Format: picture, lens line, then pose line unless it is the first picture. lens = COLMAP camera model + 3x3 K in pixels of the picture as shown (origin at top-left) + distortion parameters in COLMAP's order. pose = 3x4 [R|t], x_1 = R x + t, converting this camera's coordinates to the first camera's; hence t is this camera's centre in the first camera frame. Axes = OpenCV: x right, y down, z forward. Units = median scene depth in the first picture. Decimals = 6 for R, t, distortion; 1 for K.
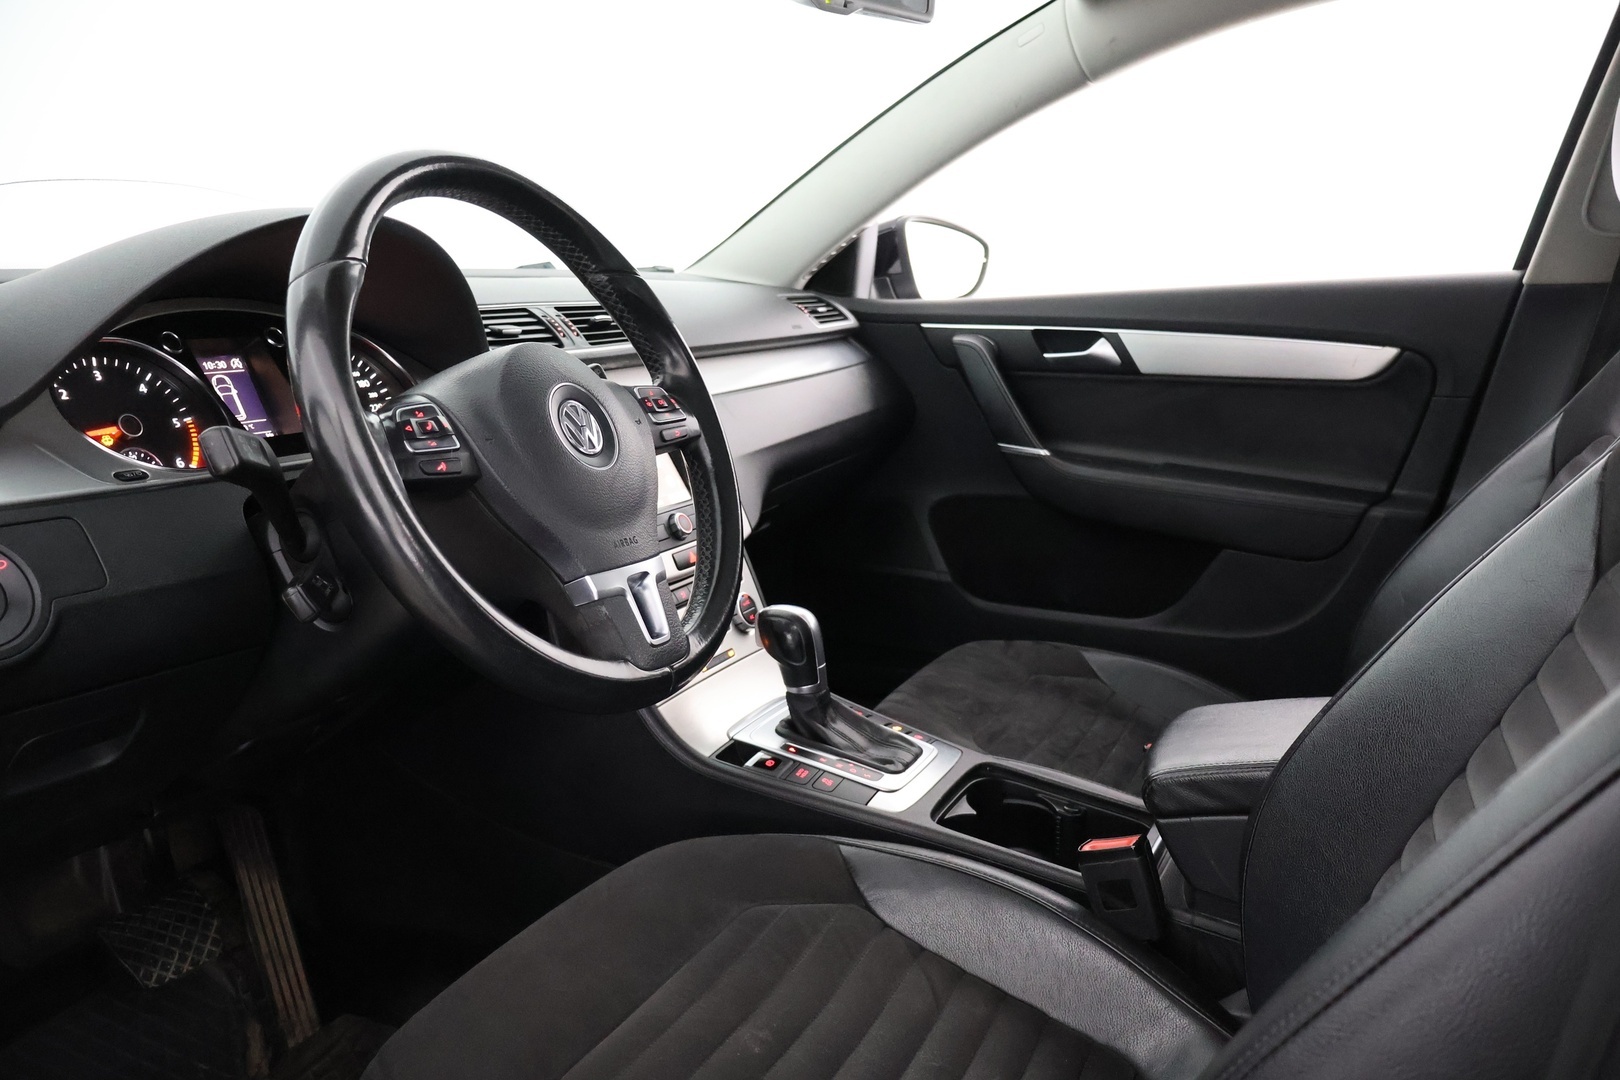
lens RADIAL K [[1359.1, 0, 813.4], [0, 1359.1, 532.1], [0, 0, 1]] dist [-0.004688, 0.007669]
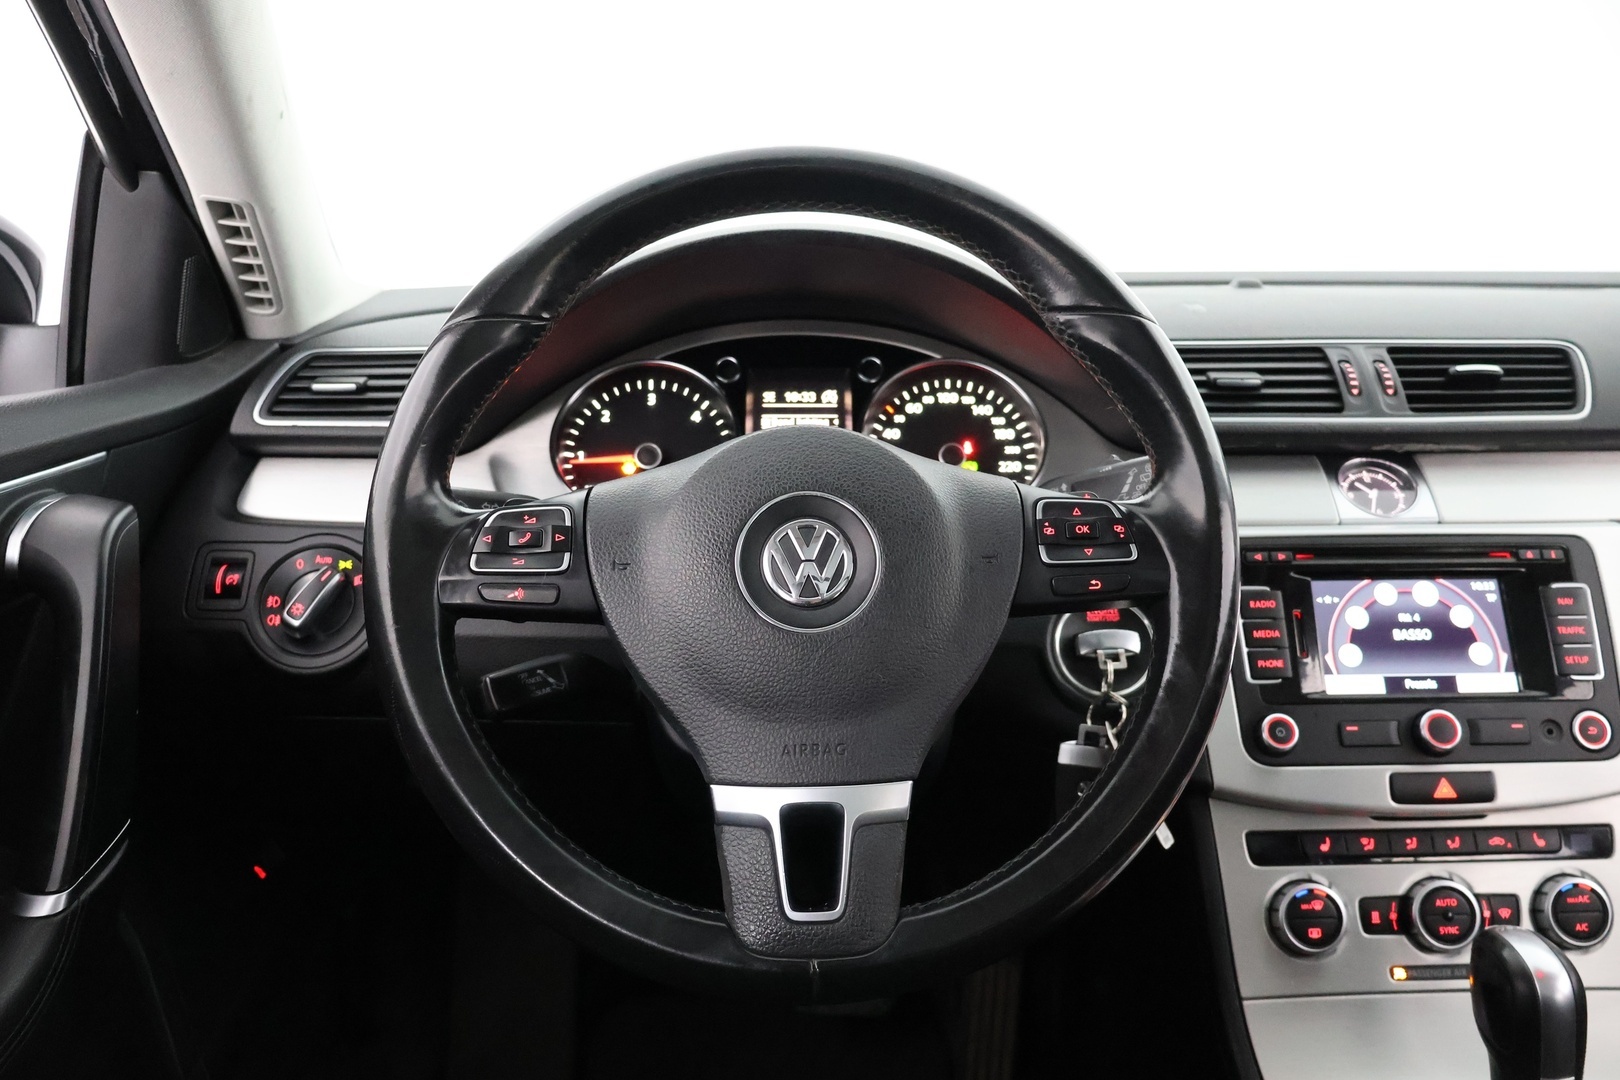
lens RADIAL K [[1359.1, 0, 819.6], [0, 1359.1, 530.1], [0, 0, 1]] dist [-0.004688, 0.007669]
pose [[0.453463, 0.191214, -0.870522, 0.289411], [-0.166195, 0.977725, 0.128189, -0.125918], [0.875643, 0.086547, 0.475141, 0.489193]]
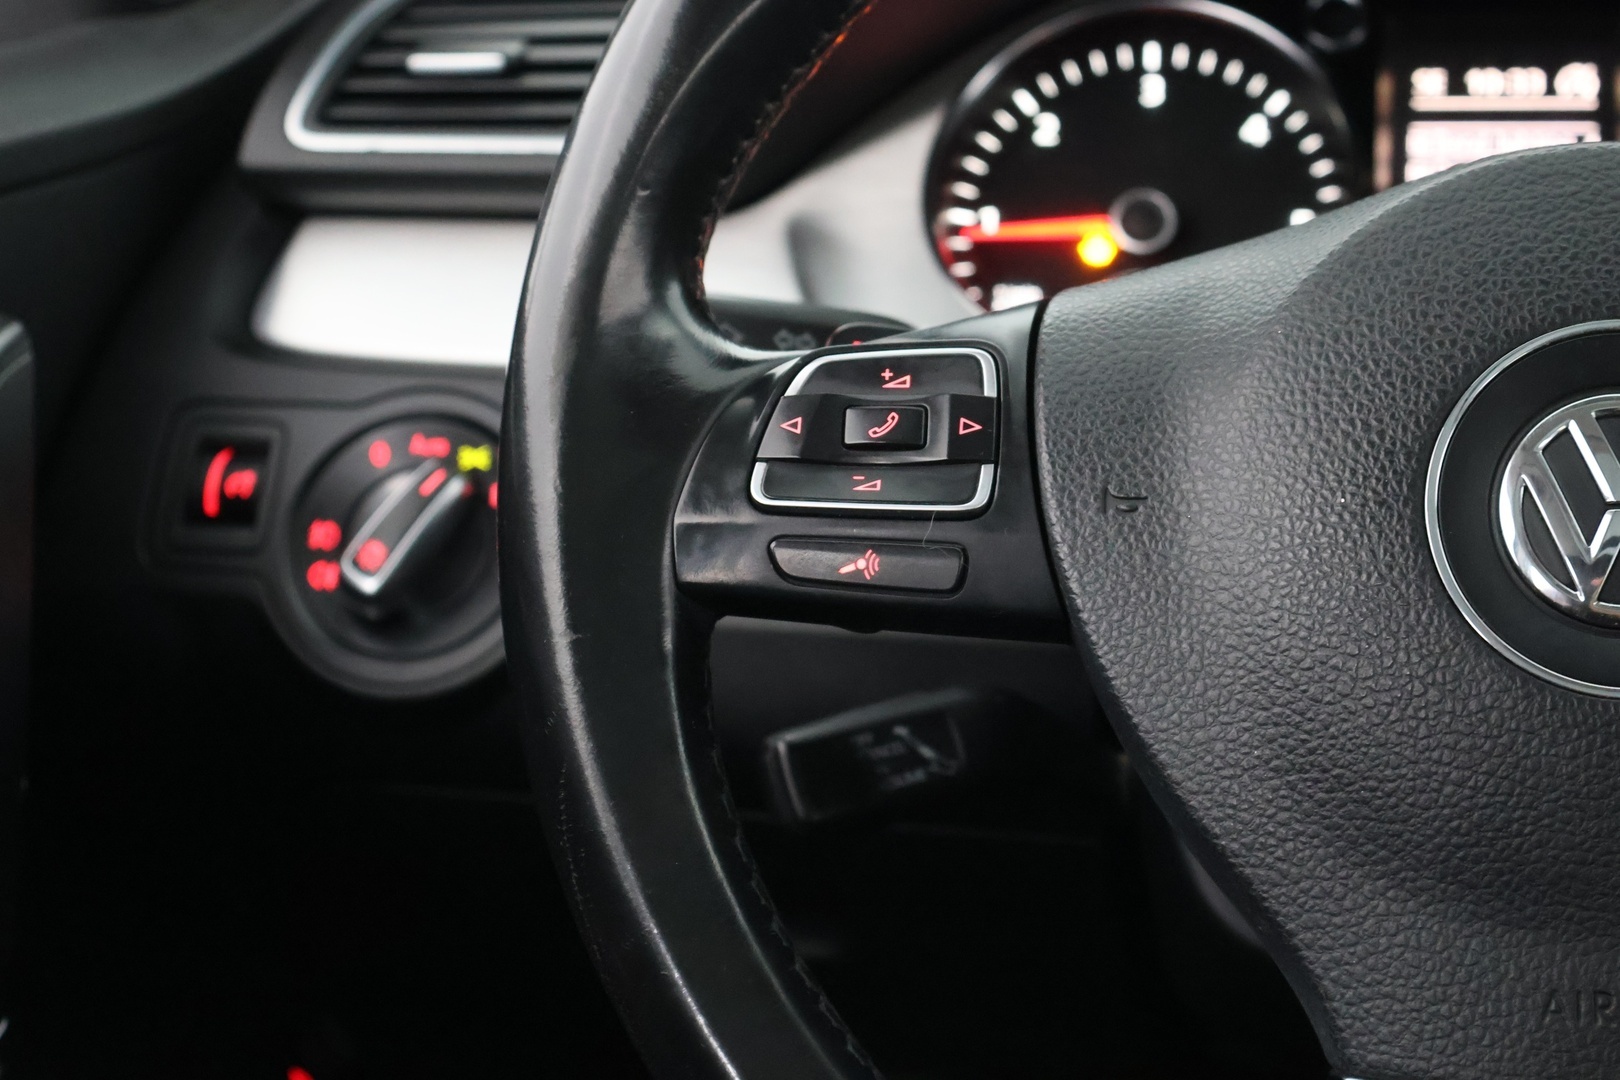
lens RADIAL K [[2581.5, 0, 820.7], [0, 2581.5, 522.8], [0, 0, 1]] dist [0.016939, 0.000000]
pose [[0.253883, 0.256710, -0.932547, 0.168362], [-0.153359, 0.962624, 0.223238, -0.111567], [0.955000, 0.086338, 0.283763, 0.514835]]
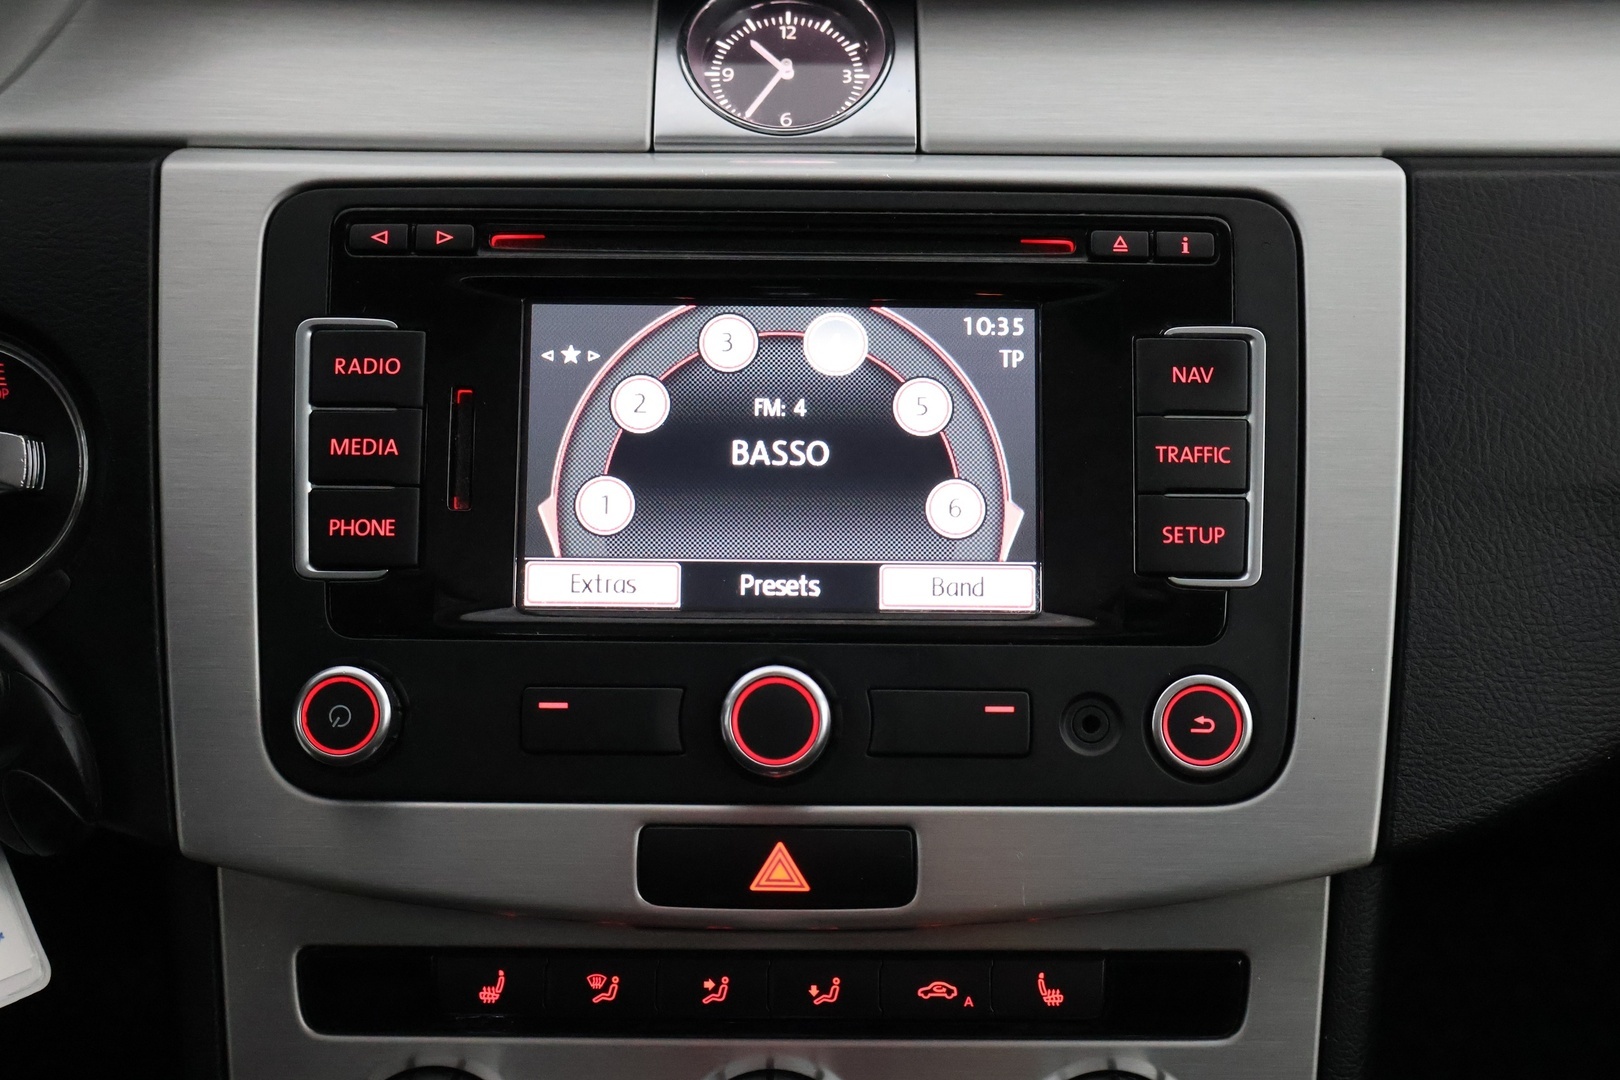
lens RADIAL K [[1921.8, 0, 824.2], [0, 1921.8, 539.5], [0, 0, 1]] dist [-0.009734, 0.000000]
pose [[0.421179, 0.375524, -0.825585, 0.160217], [-0.179612, 0.926766, 0.329917, -0.142050], [0.889015, 0.009331, 0.457782, 0.891041]]
